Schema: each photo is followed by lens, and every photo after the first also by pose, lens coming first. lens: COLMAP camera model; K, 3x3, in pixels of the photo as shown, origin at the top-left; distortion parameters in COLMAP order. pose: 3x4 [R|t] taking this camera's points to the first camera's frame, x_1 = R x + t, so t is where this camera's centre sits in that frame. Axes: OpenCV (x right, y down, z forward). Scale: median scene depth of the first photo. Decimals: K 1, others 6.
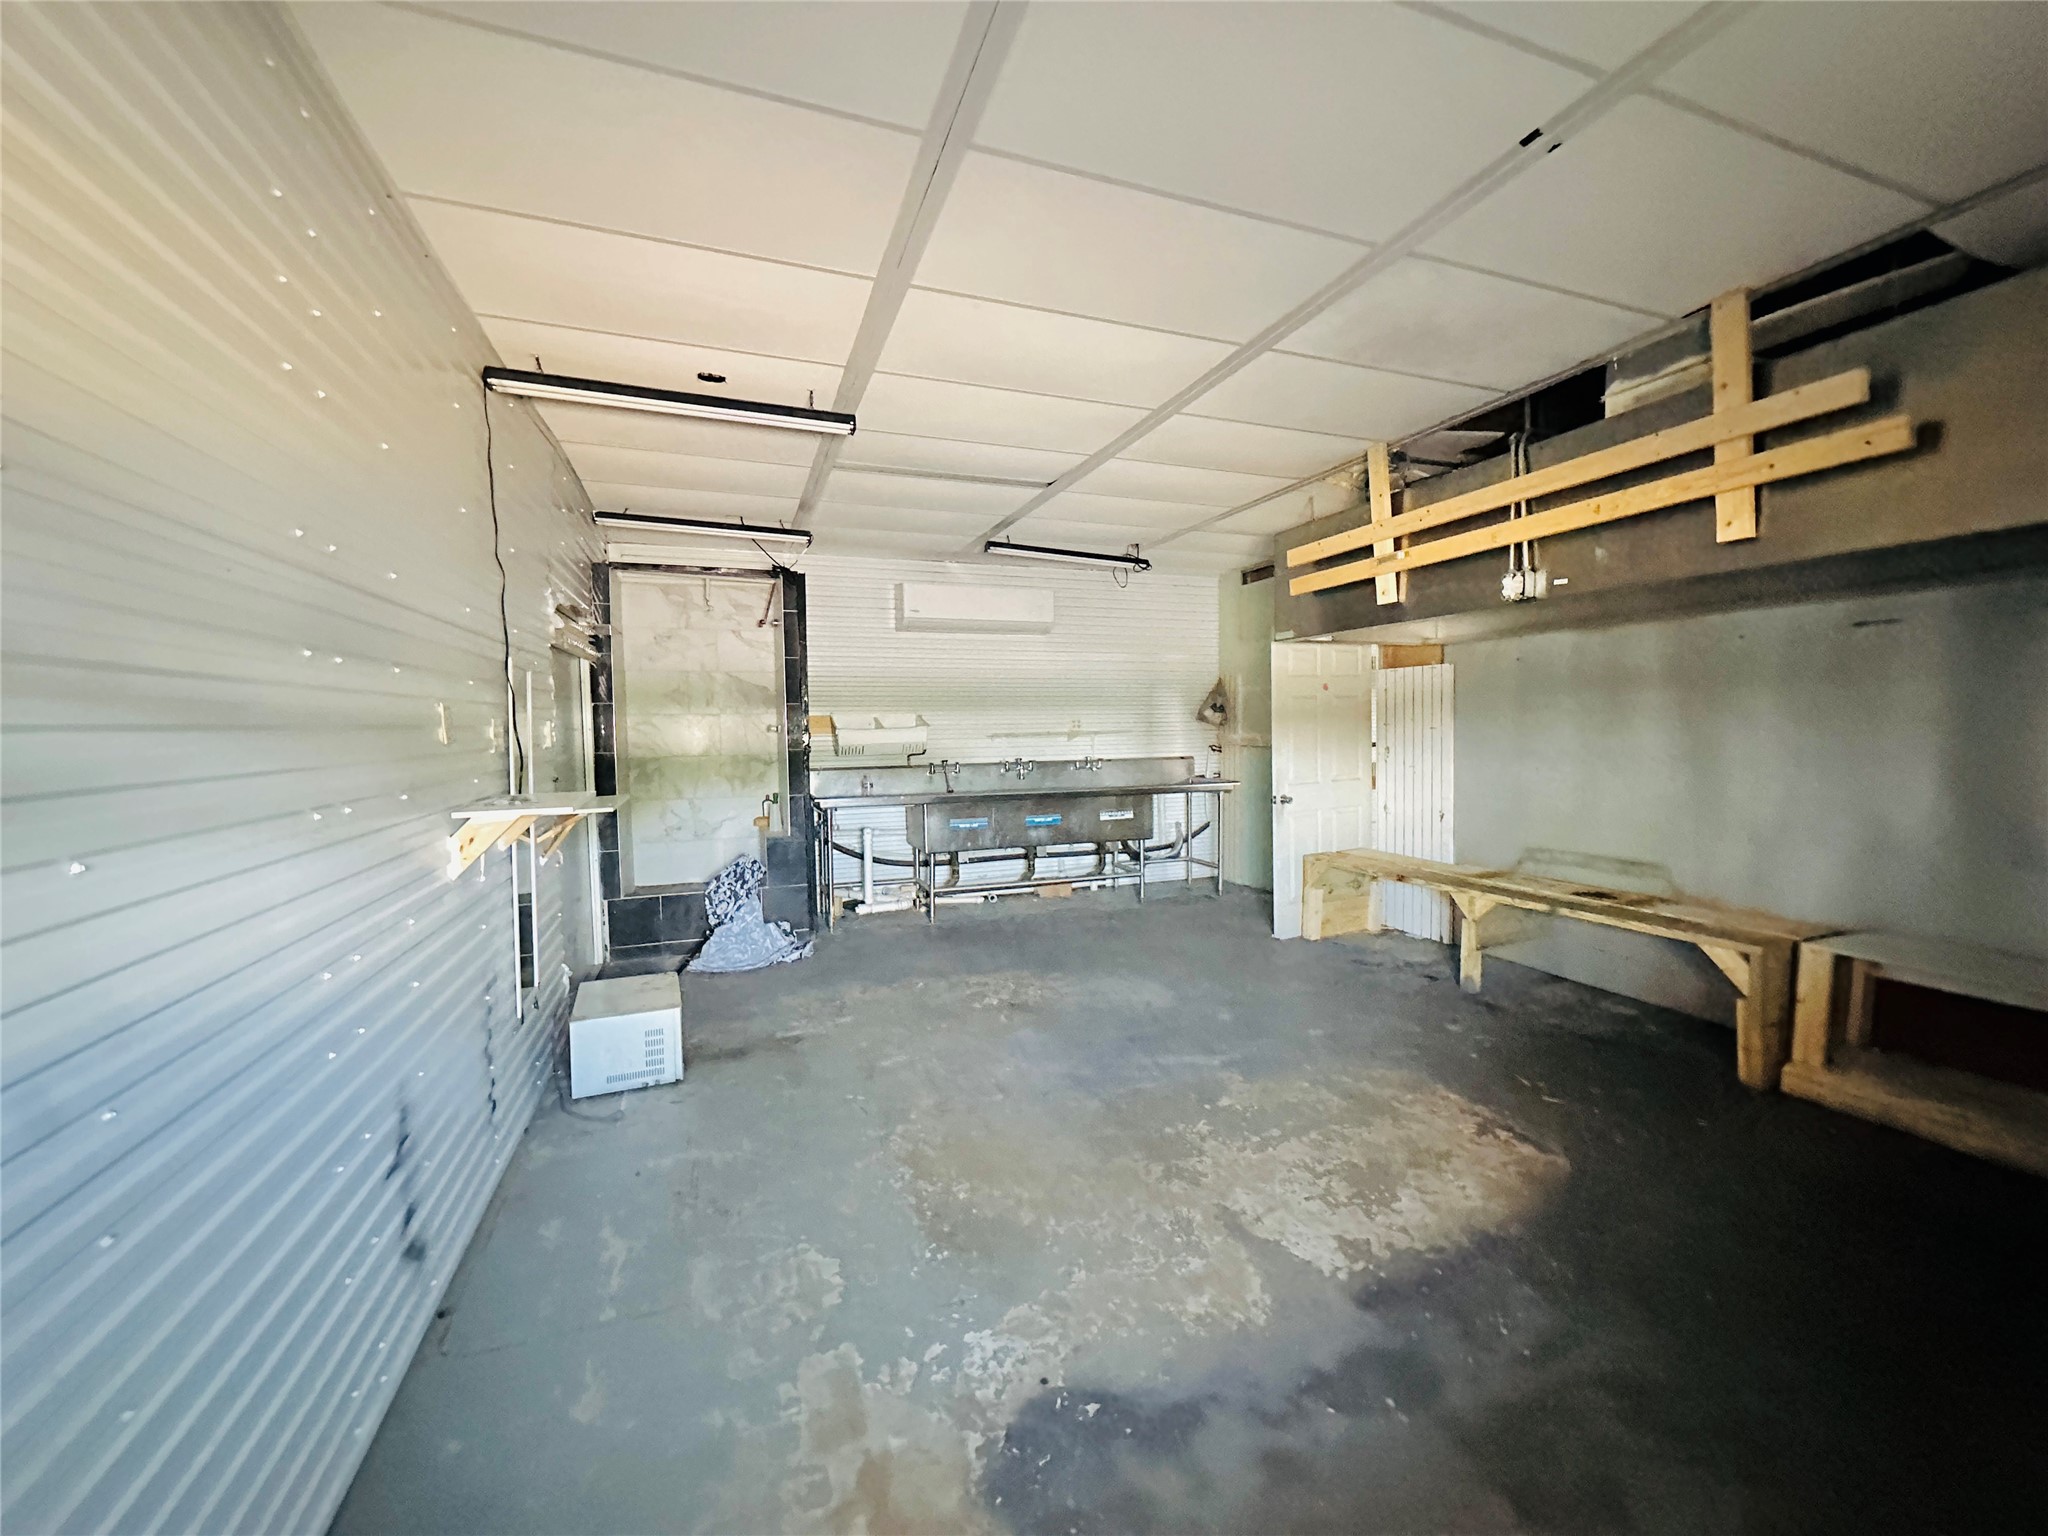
lens RADIAL K [[814.8, 0, 1021.6], [0, 814.8, 768.5], [0, 0, 1]] dist [-0.002479, 0.000300]
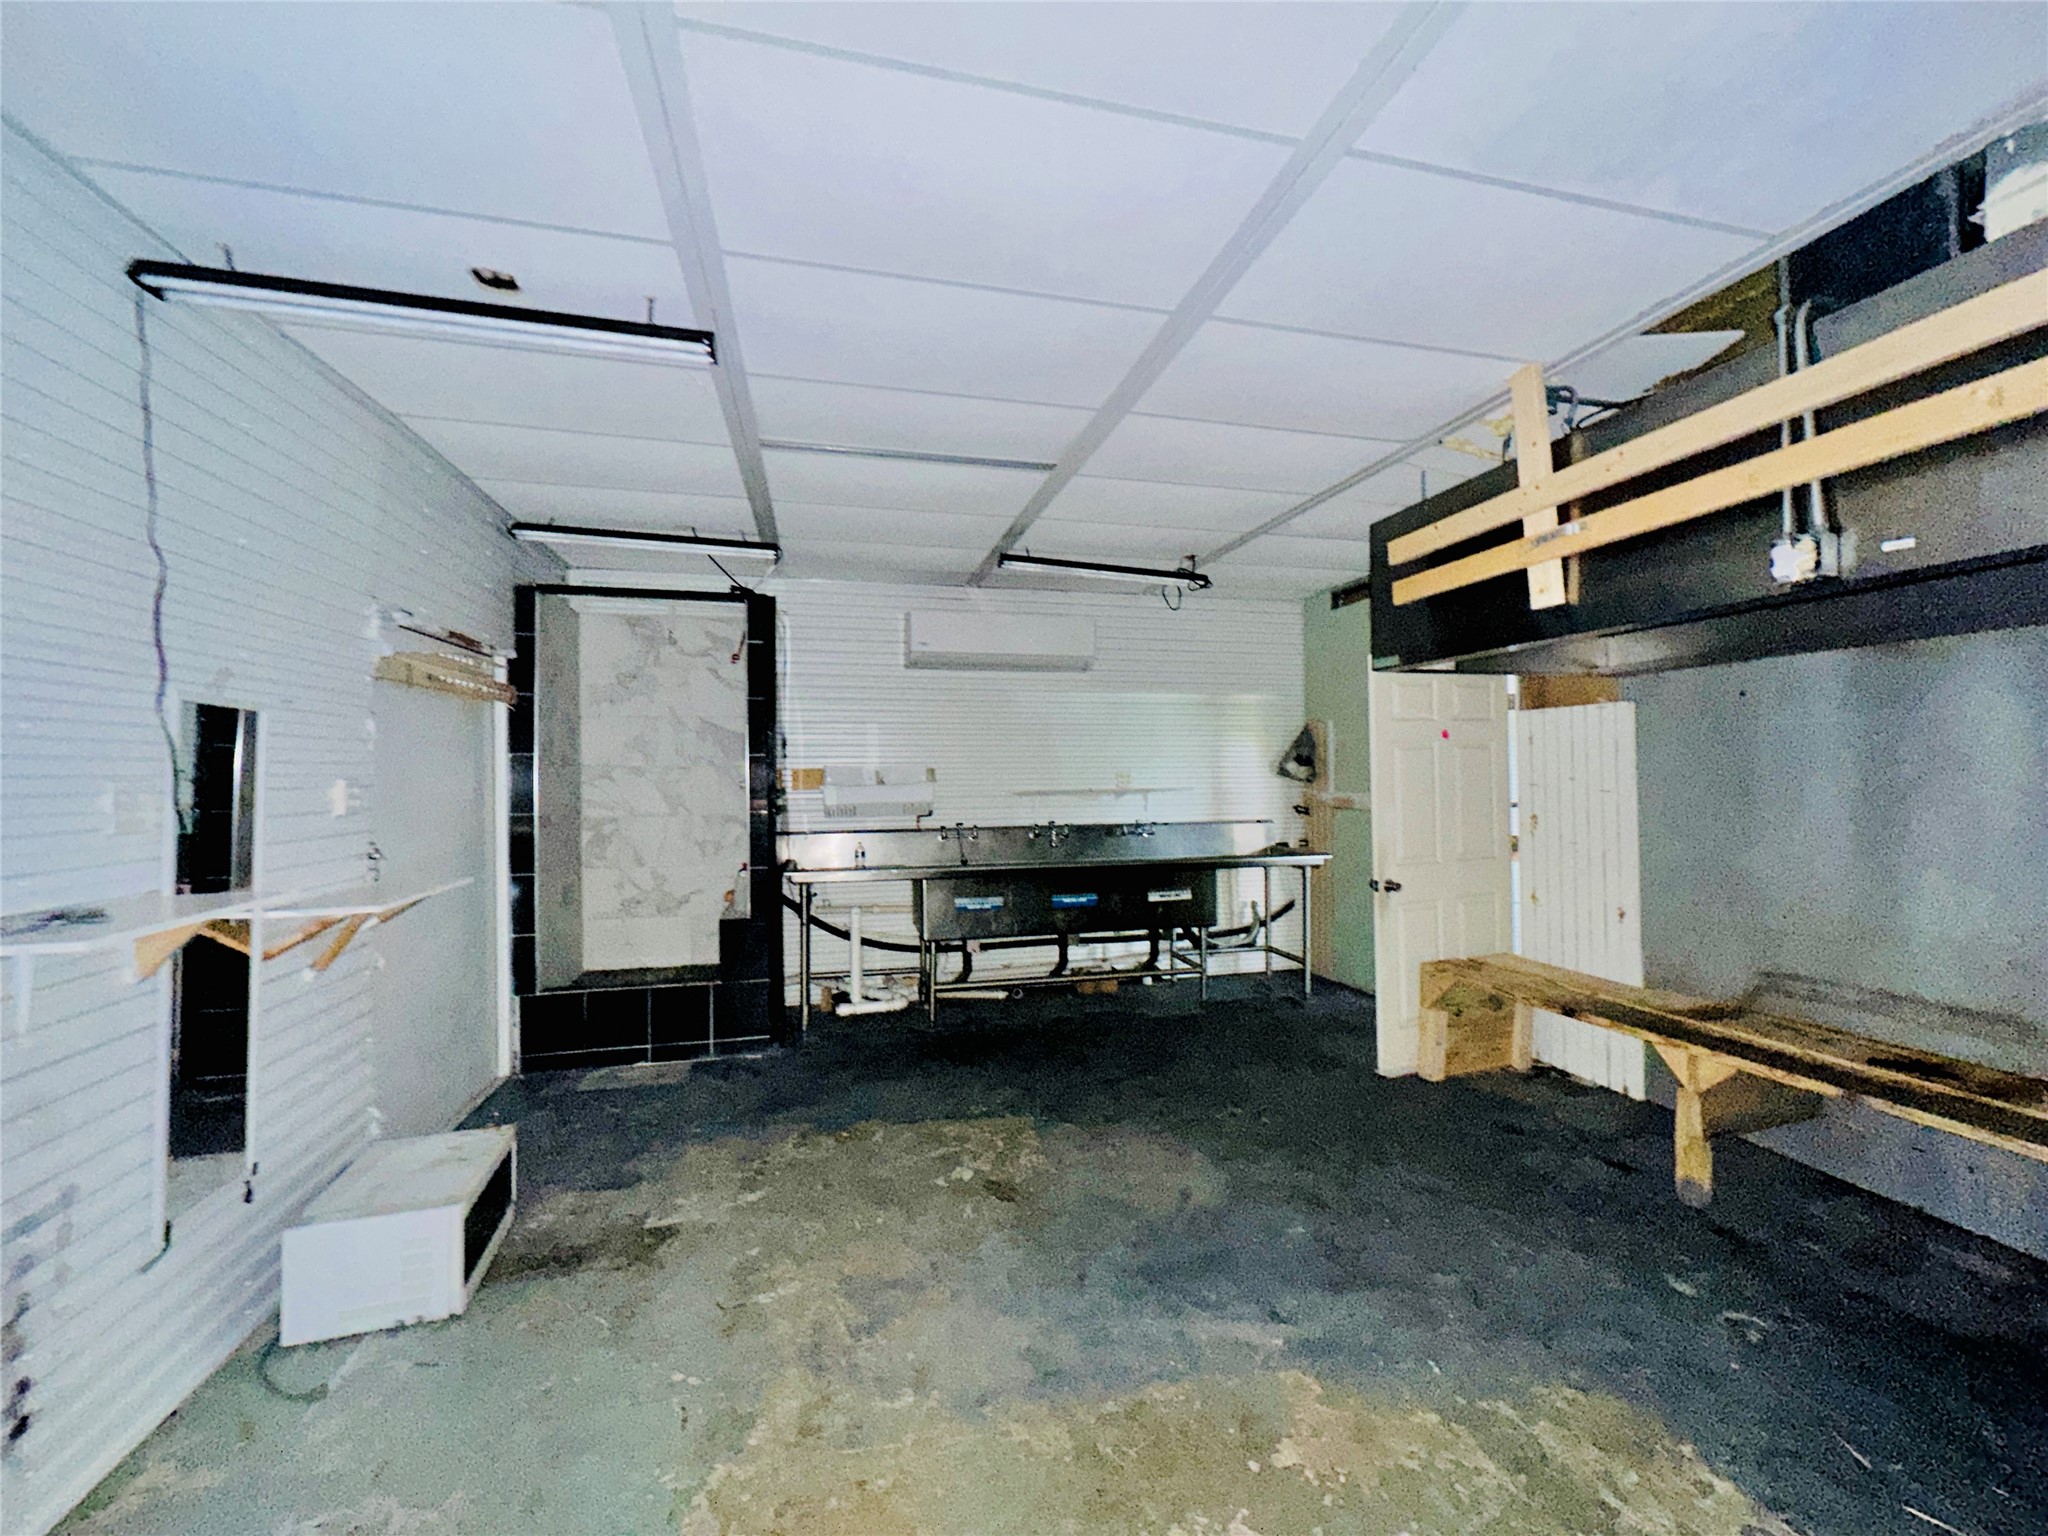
lens RADIAL K [[814.8, 0, 1022.6], [0, 814.8, 769.0], [0, 0, 1]] dist [-0.002479, 0.000300]
pose [[0.993625, 0.004547, -0.112643, 0.120862], [-0.011126, 0.998264, -0.057839, -0.034635], [0.112185, 0.058723, 0.991951, 0.363696]]
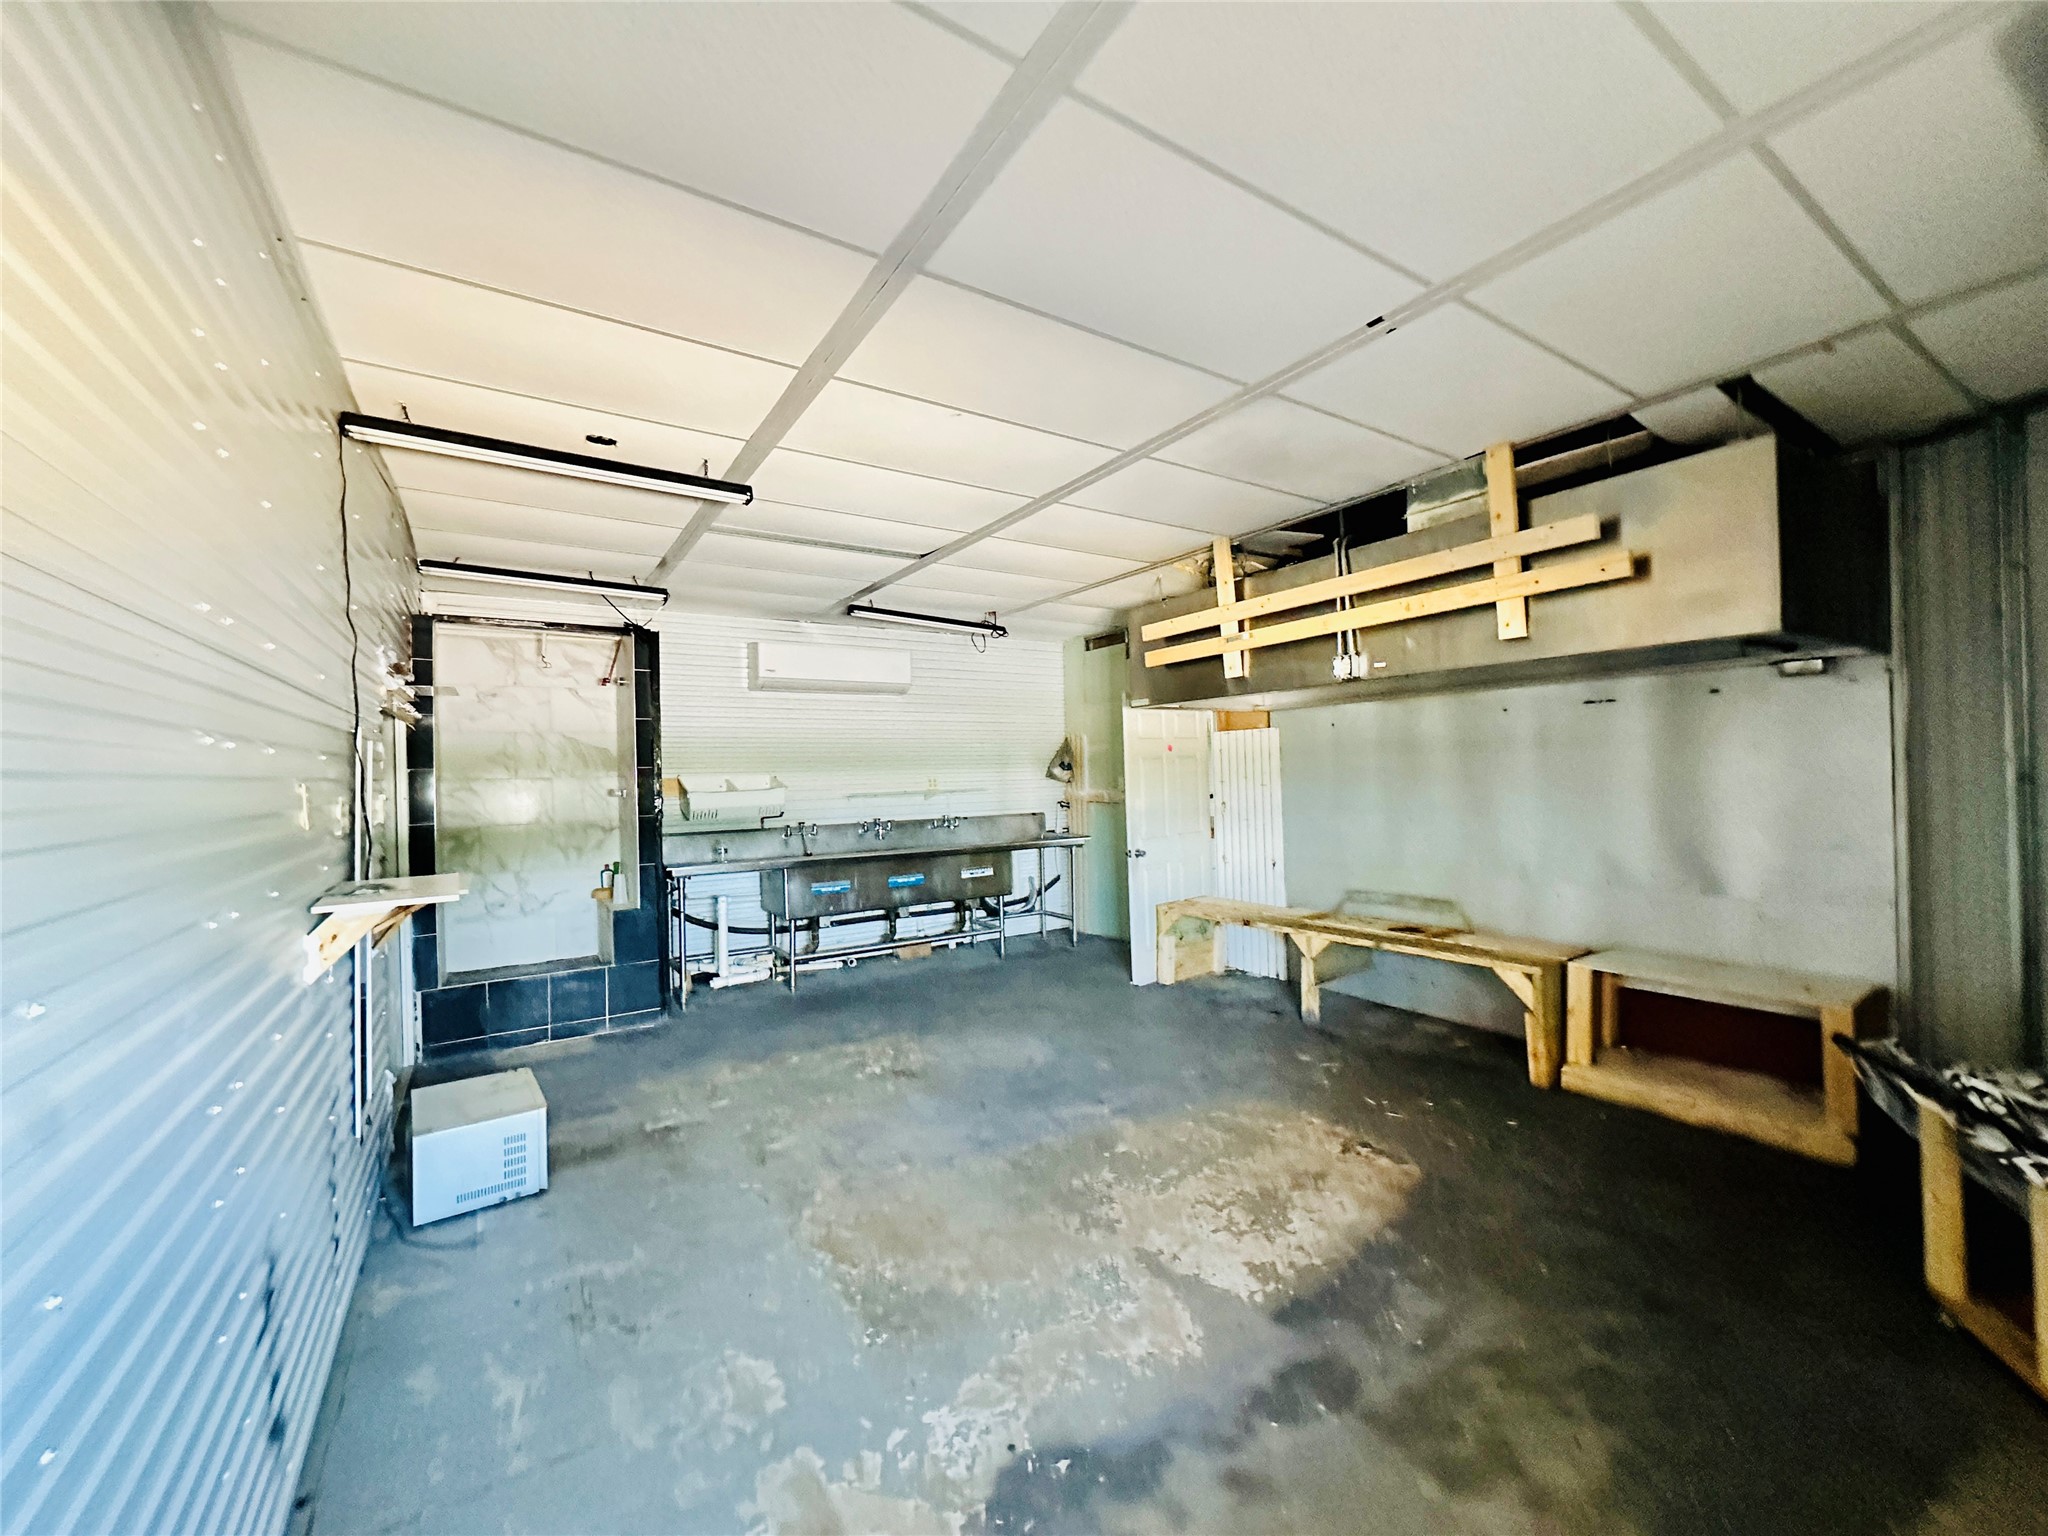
lens RADIAL K [[814.8, 0, 1022.5], [0, 814.8, 769.4], [0, 0, 1]] dist [-0.002479, 0.000300]
pose [[0.975818, -0.008144, 0.218432, -0.095747], [0.021798, 0.997950, -0.060173, -0.017589], [-0.217495, 0.063479, 0.973995, -0.026191]]
